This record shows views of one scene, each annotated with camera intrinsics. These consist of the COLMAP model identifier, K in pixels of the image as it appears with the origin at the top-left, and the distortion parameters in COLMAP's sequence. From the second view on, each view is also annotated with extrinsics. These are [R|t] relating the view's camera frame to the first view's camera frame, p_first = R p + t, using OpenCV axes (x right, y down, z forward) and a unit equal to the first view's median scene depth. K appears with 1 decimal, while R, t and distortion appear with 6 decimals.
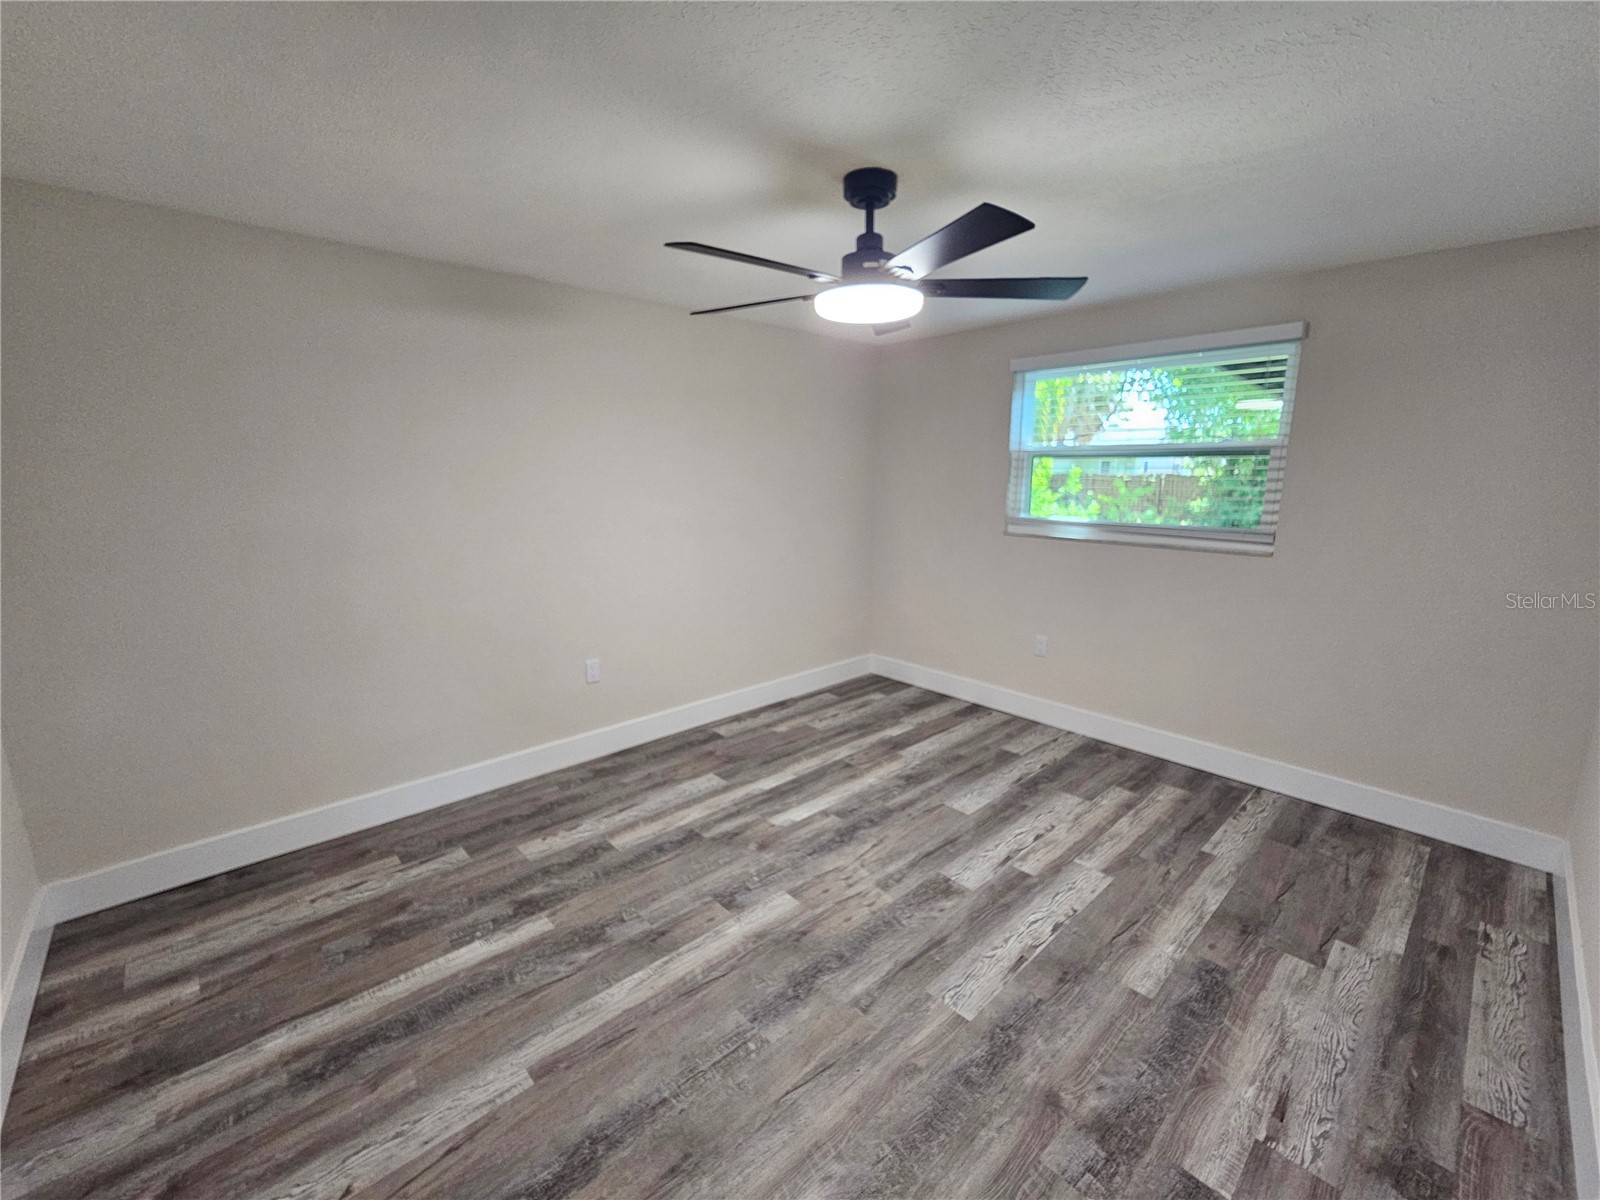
lens RADIAL K [[648.5, 0, 804.2], [0, 648.5, 591.6], [0, 0, 1]] dist [-0.001206, -0.000214]
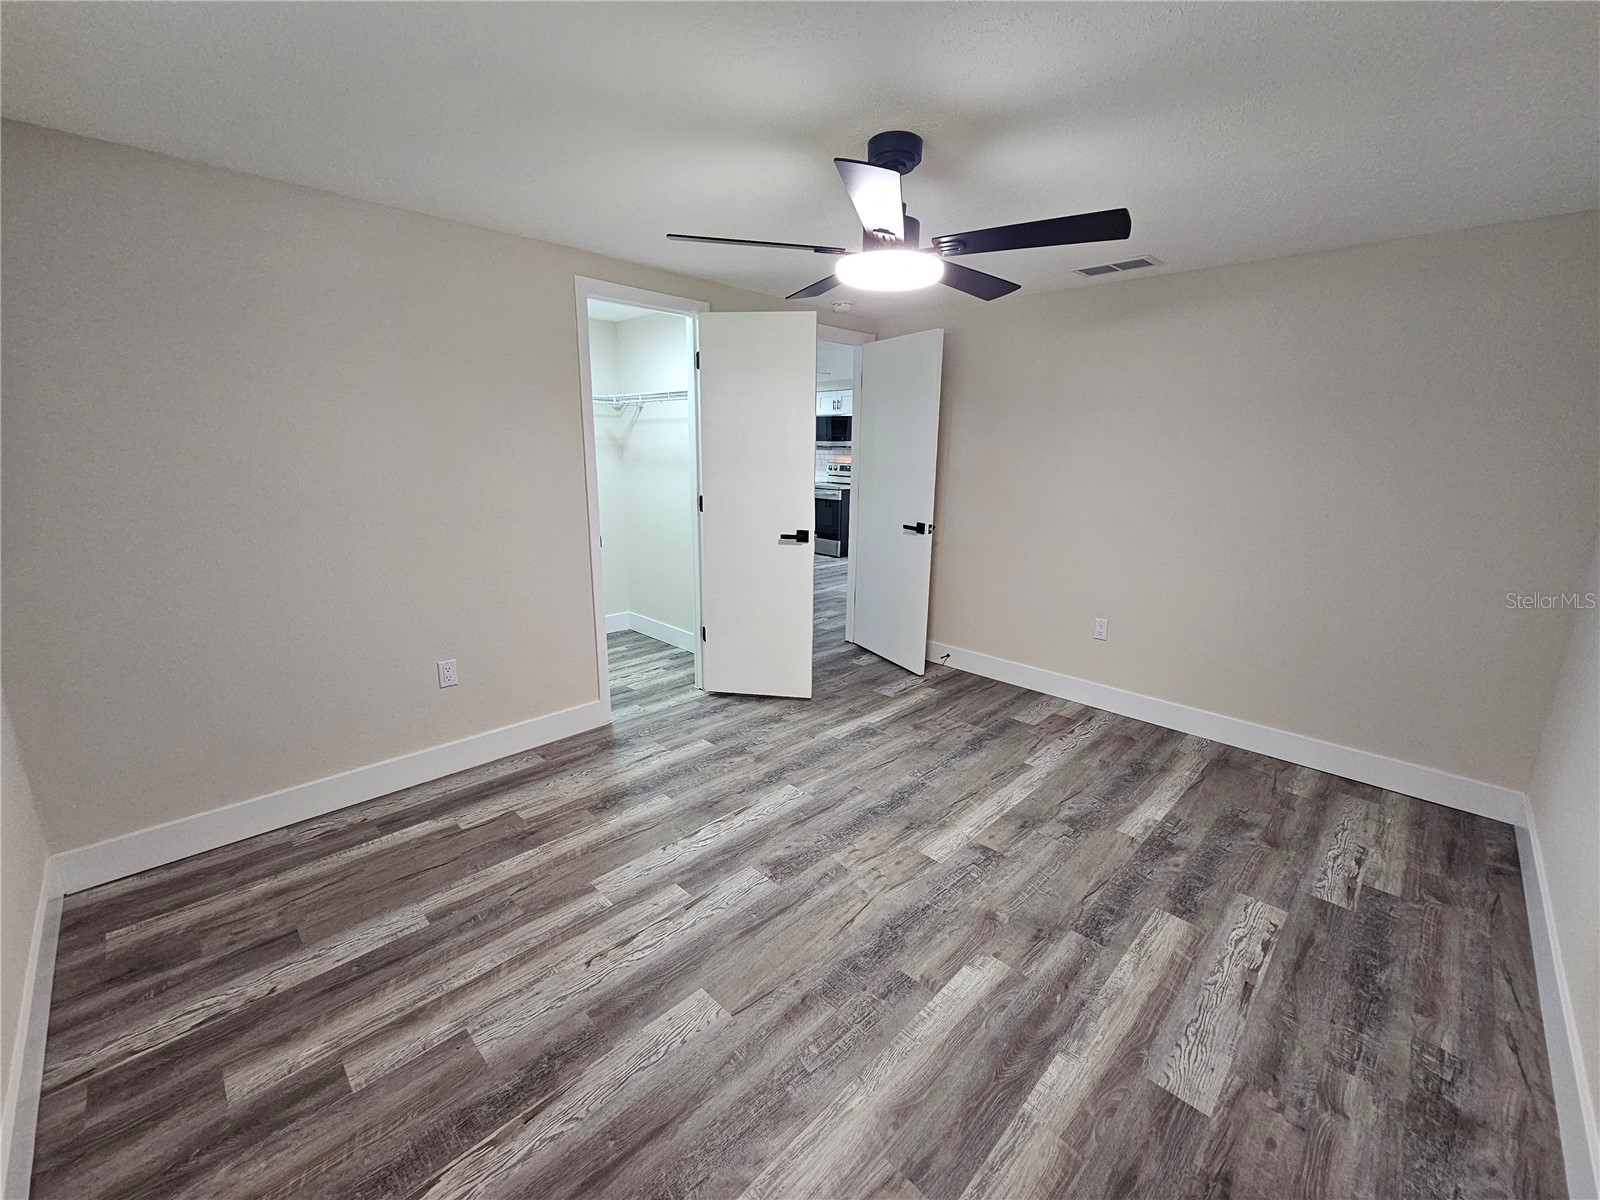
lens RADIAL K [[648.5, 0, 804.2], [0, 648.5, 591.6], [0, 0, 1]] dist [-0.001206, -0.000214]
pose [[-0.998784, -0.008783, -0.048516, 0.231647], [-0.027425, 0.916700, 0.398635, -0.318445], [0.040973, 0.399480, -0.915826, 1.749930]]
